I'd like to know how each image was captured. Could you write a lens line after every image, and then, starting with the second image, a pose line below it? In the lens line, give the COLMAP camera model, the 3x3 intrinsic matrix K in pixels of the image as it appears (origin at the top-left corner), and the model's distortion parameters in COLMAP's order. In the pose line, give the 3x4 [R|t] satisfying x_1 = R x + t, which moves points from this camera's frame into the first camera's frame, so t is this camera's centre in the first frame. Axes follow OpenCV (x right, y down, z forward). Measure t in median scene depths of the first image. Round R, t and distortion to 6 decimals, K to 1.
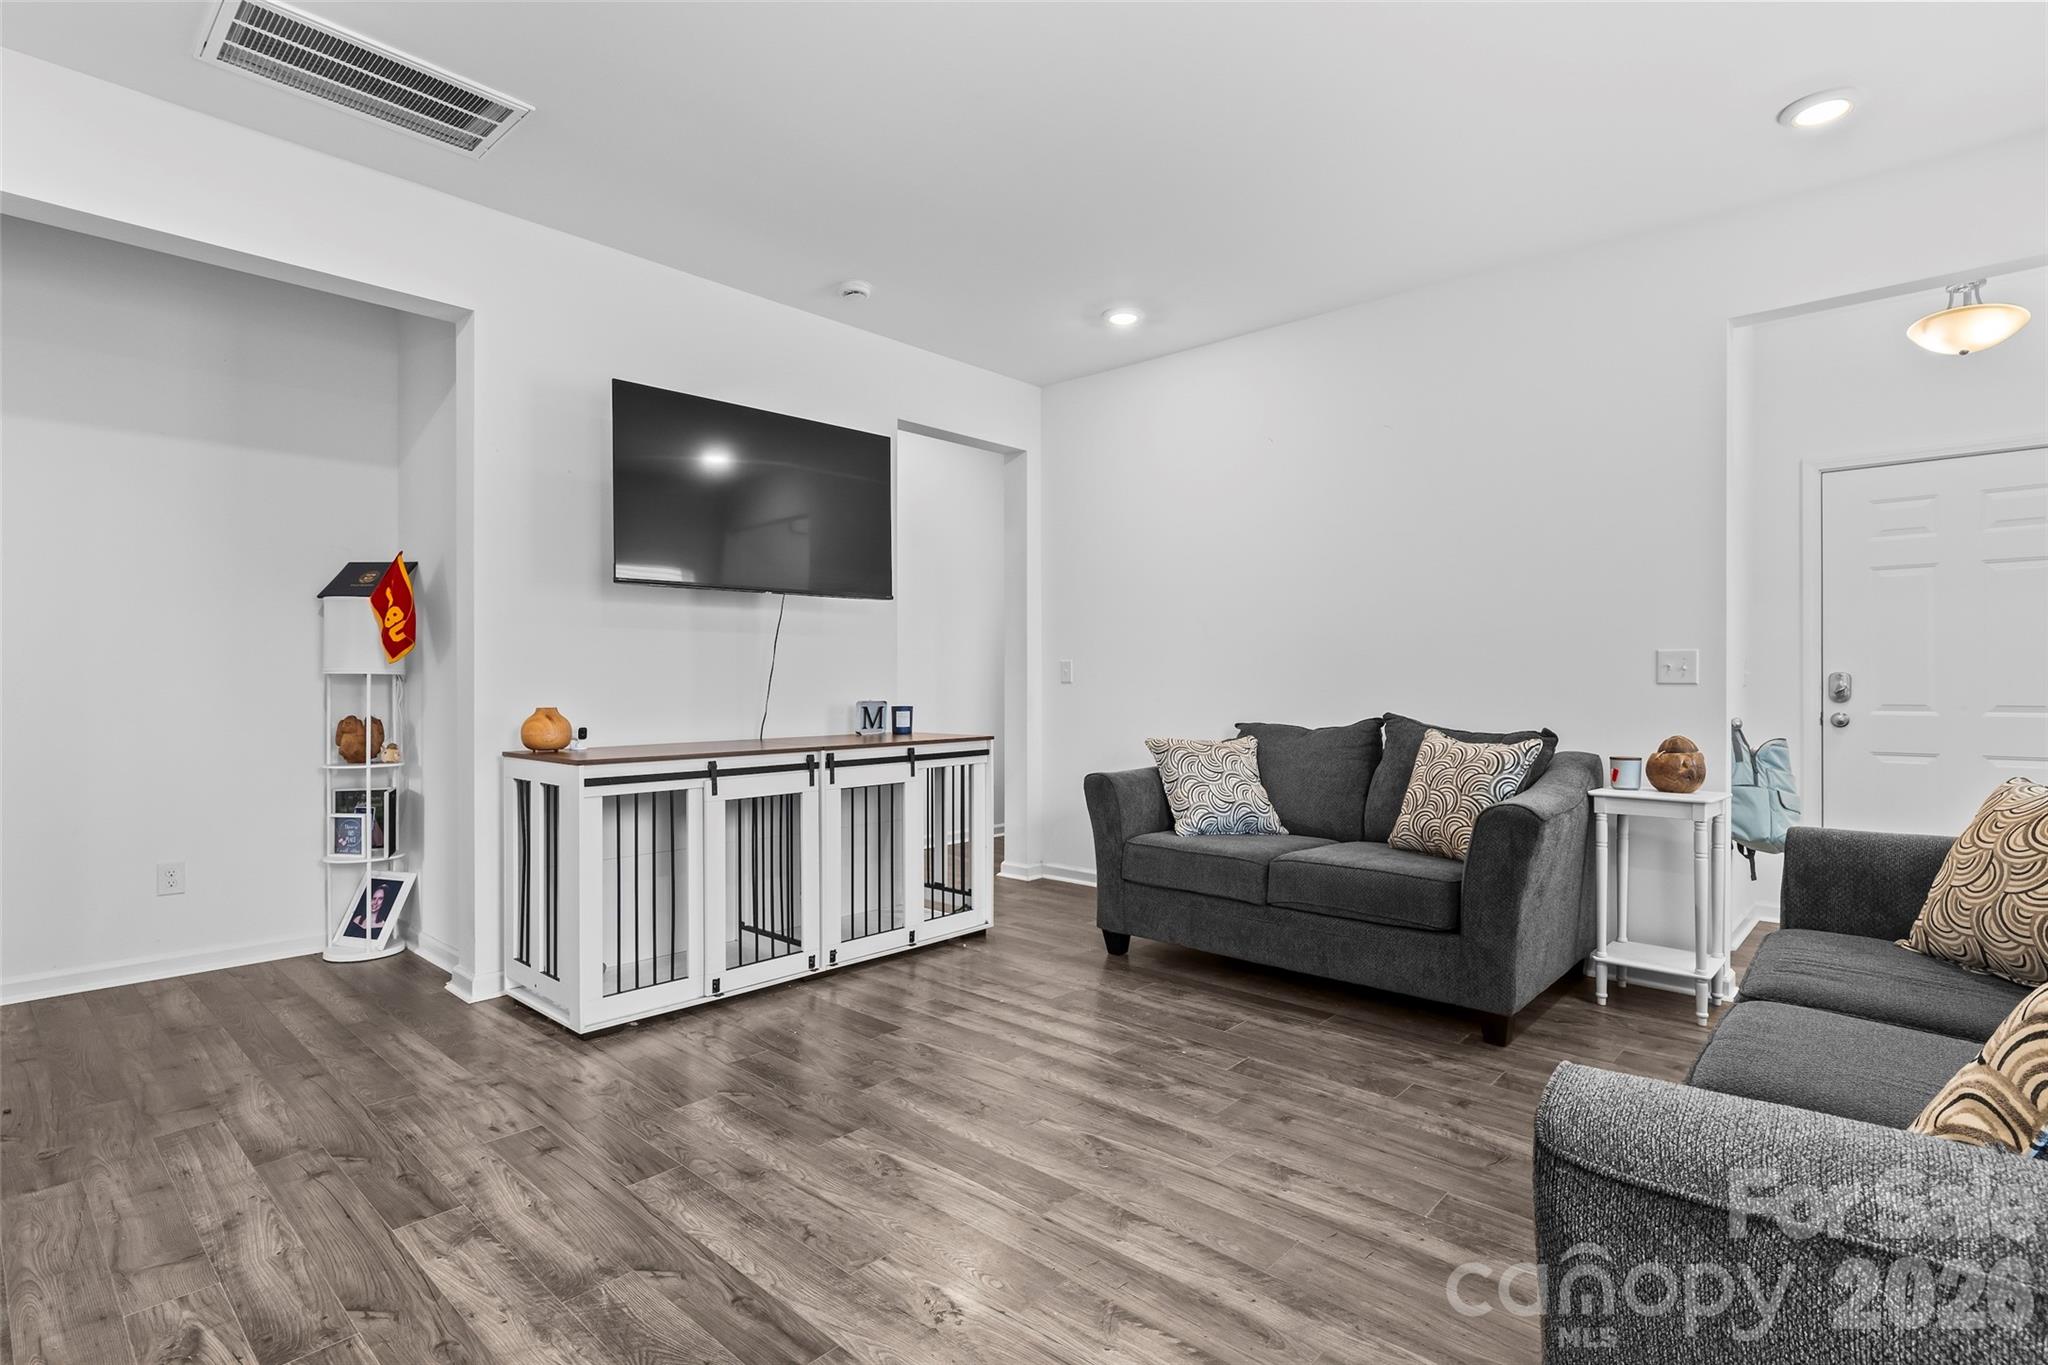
lens RADIAL K [[999.5, 0, 1030.3], [0, 999.5, 682.2], [0, 0, 1]] dist [0.003565, 0.000659]
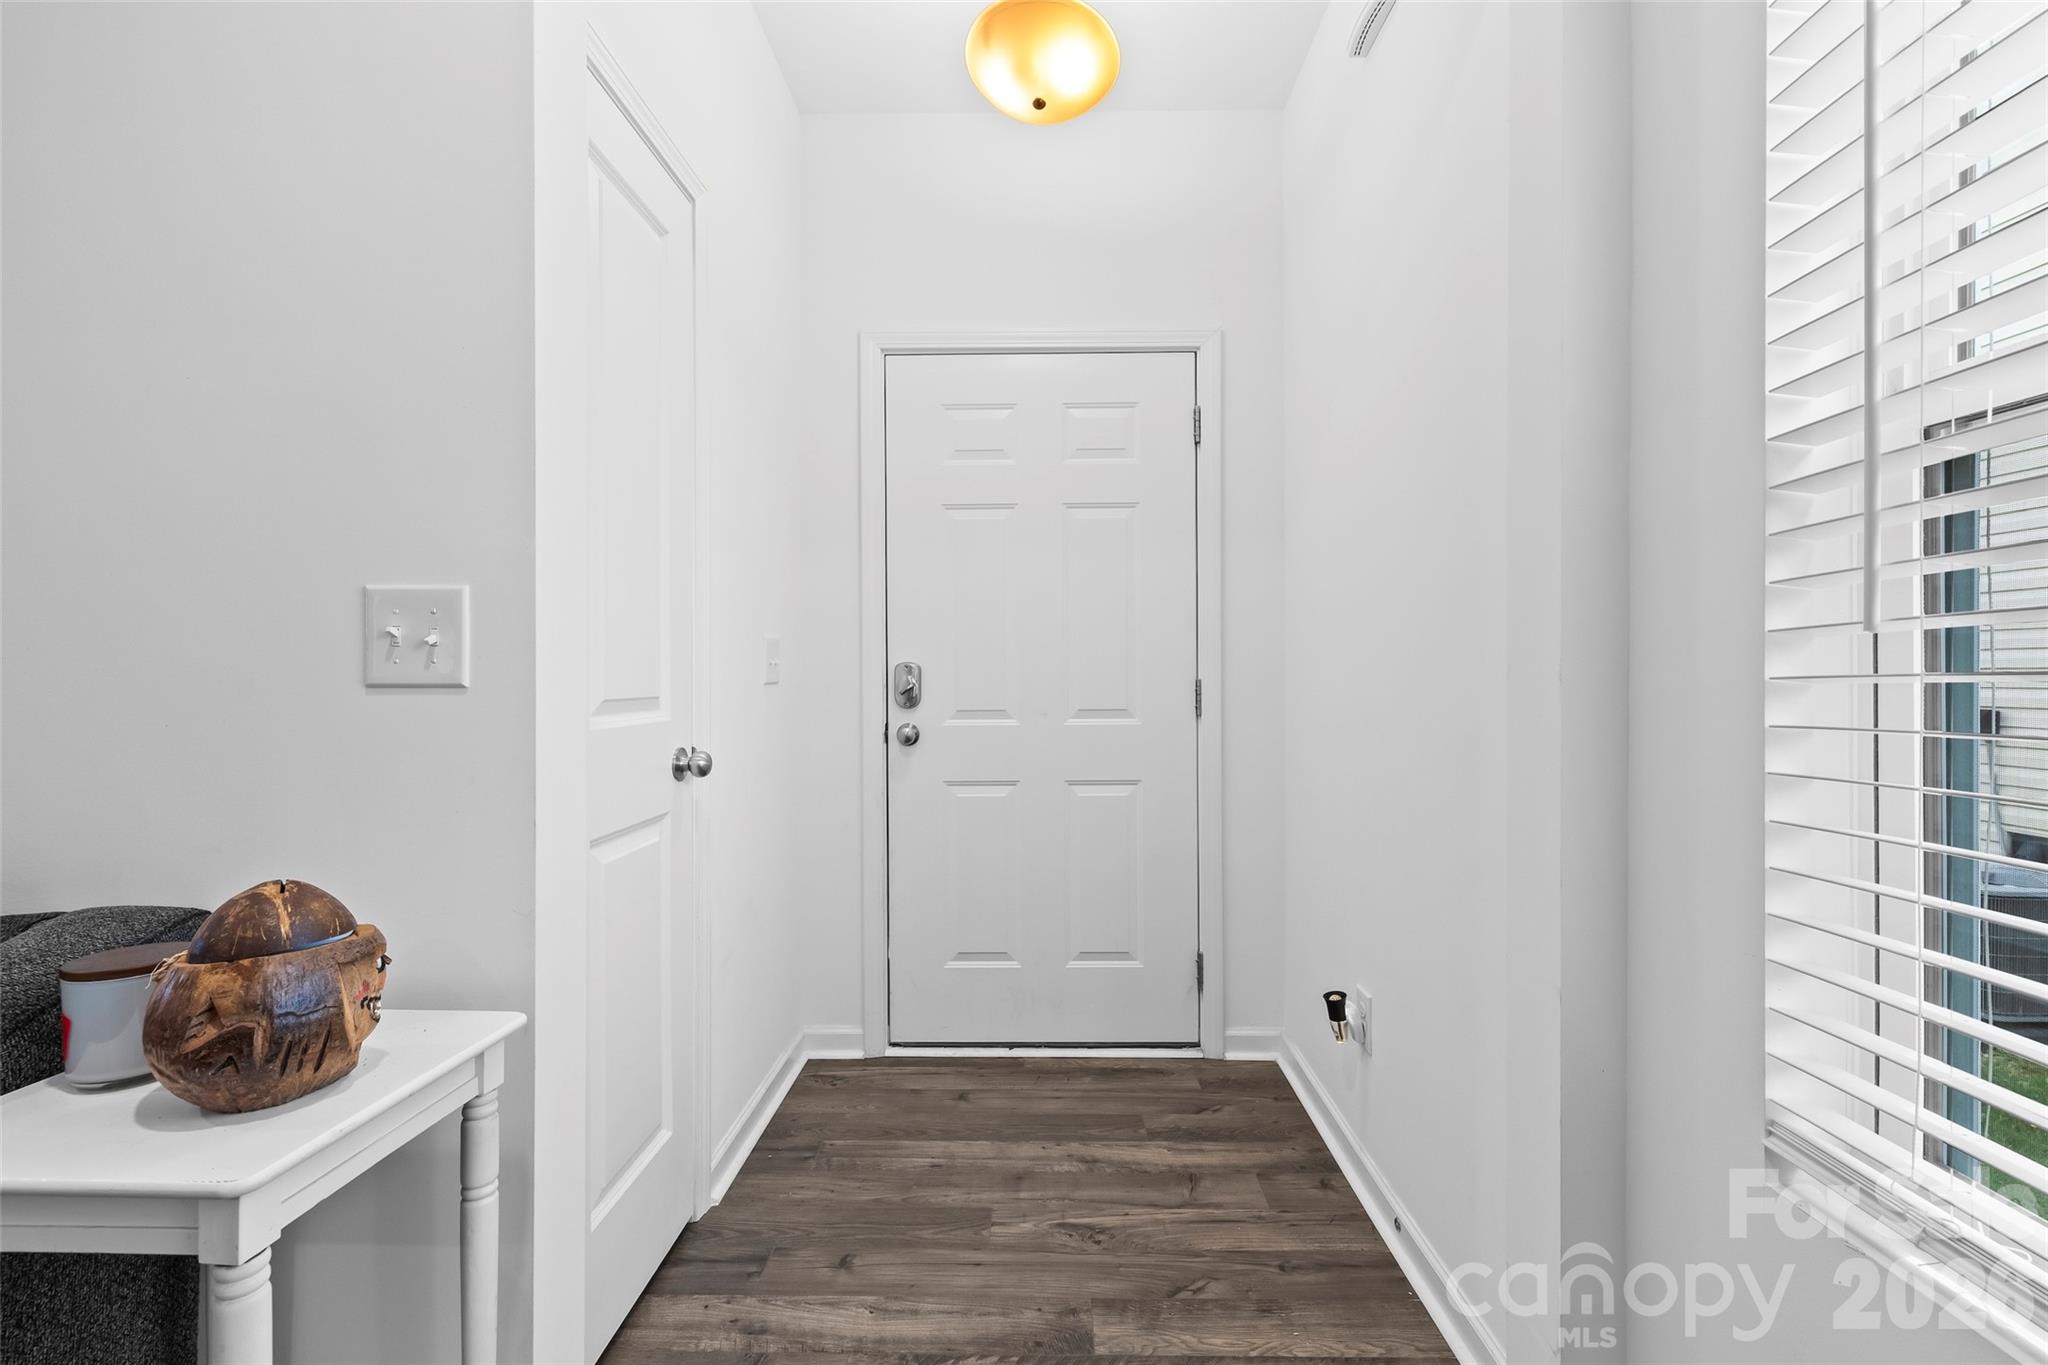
lens RADIAL K [[863.5, 0, 1024.1], [0, 863.5, 673.3], [0, 0, 1]] dist [0.000630, 0.000032]
pose [[0.755234, -0.001608, 0.655454, 0.497169], [0.003341, 0.999993, -0.001397, -0.001410], [-0.655447, 0.003245, 0.755234, 0.525773]]
